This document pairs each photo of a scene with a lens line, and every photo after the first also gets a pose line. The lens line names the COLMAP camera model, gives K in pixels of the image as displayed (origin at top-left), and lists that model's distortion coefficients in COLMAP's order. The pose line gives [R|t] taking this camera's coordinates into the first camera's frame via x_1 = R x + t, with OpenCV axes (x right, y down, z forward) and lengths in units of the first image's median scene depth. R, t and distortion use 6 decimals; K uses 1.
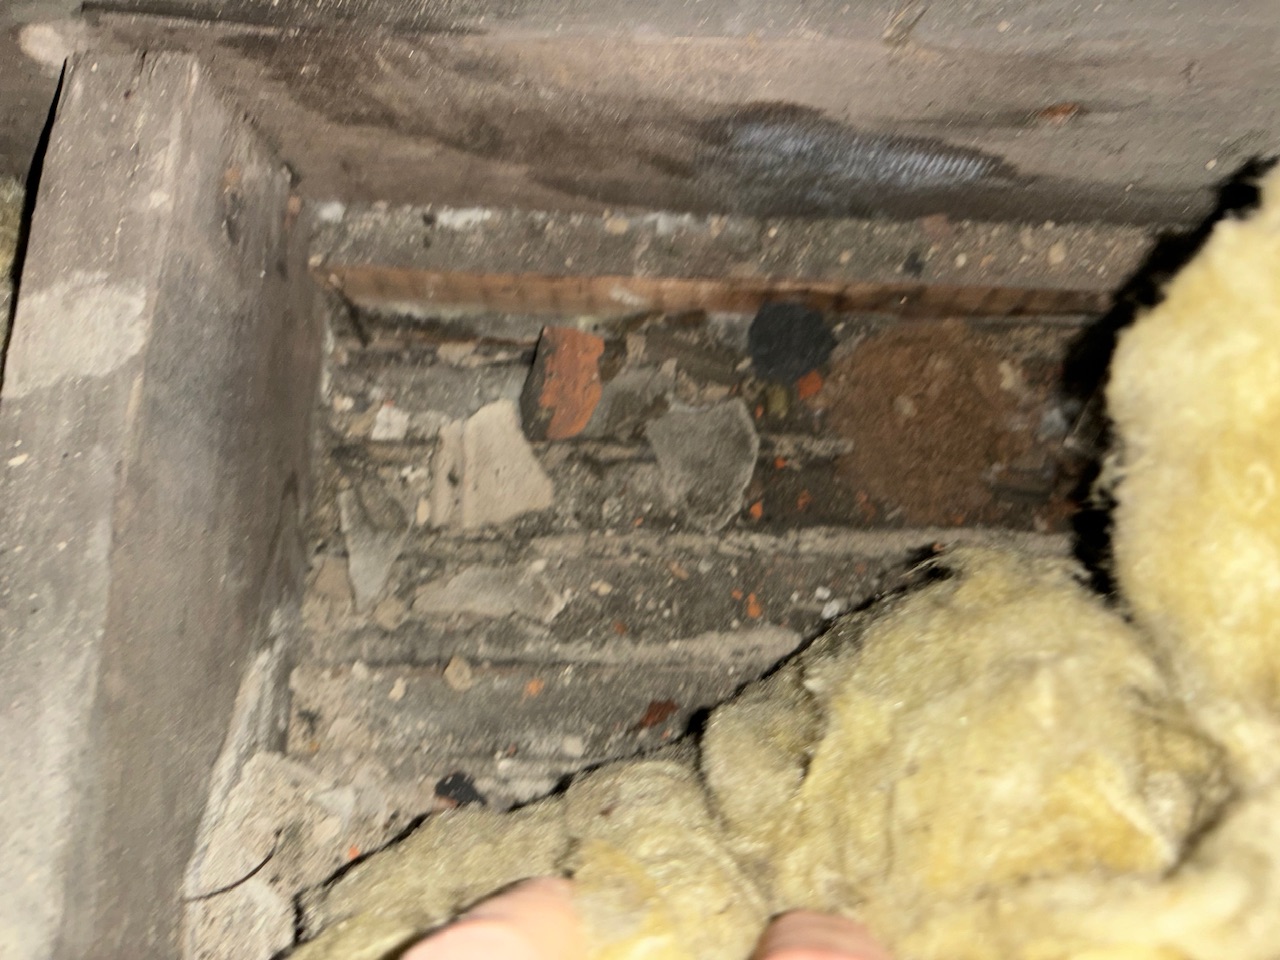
lens RADIAL K [[984.9, 0, 624.9], [0, 984.9, 462.2], [0, 0, 1]] dist [0.040022, -0.063883]
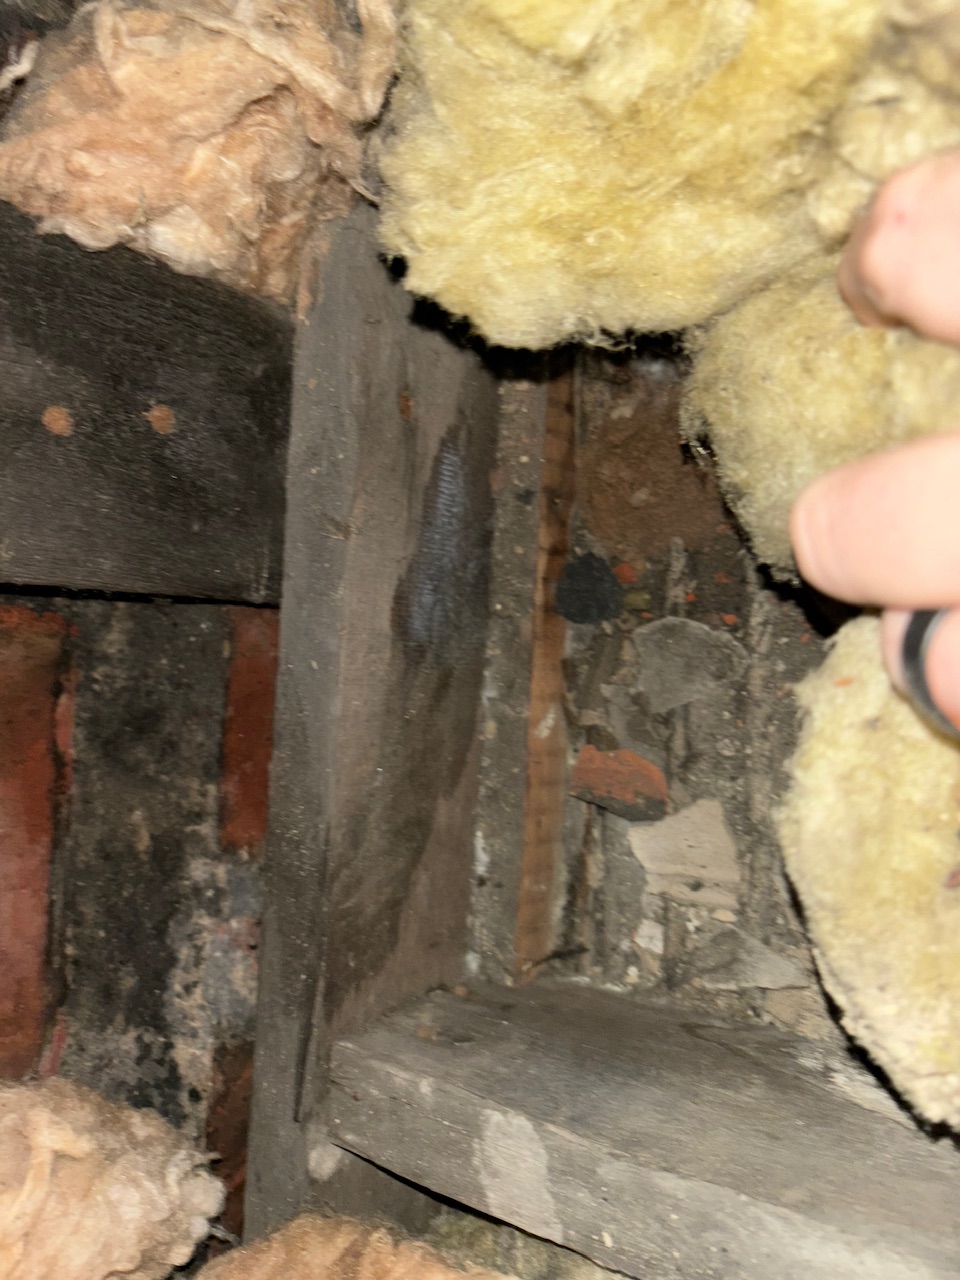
lens RADIAL K [[984.9, 0, 483.9], [0, 984.9, 636.3], [0, 0, 1]] dist [0.040022, -0.063883]
pose [[0.037626, -0.997781, 0.054923, 0.041012], [0.932561, 0.015312, -0.360688, 0.198378], [0.359047, 0.064791, 0.931068, -0.169560]]
